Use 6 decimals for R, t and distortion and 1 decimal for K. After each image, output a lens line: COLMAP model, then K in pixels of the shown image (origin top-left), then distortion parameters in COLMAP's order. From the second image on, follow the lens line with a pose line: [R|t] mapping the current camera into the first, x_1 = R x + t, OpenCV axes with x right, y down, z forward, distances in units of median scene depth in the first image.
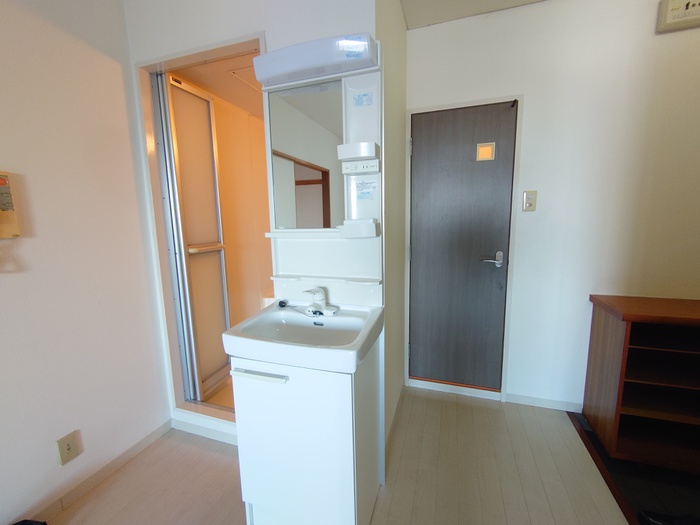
lens RADIAL K [[299.5, 0, 353.0], [0, 299.5, 262.2], [0, 0, 1]] dist [0.003281, -0.003569]
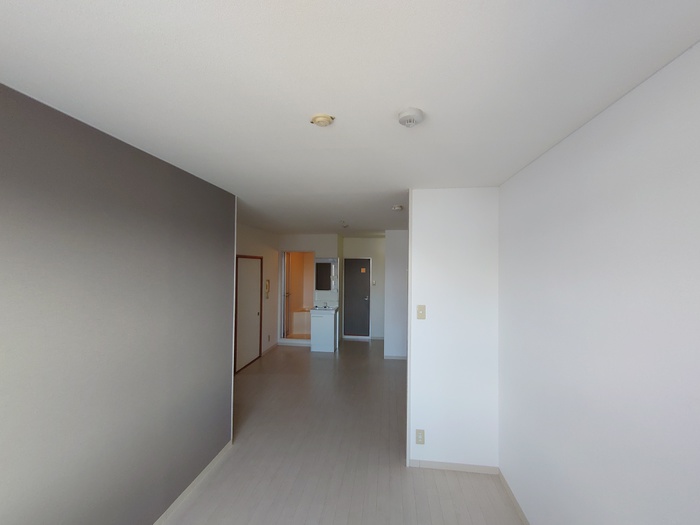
lens RADIAL K [[299.5, 0, 353.0], [0, 299.5, 262.2], [0, 0, 1]] dist [0.003281, -0.003569]
pose [[0.979903, 0.037670, 0.195886, -0.465675], [-0.006761, 0.987715, -0.156122, 0.140807], [-0.199361, 0.151660, 0.968119, -2.796175]]
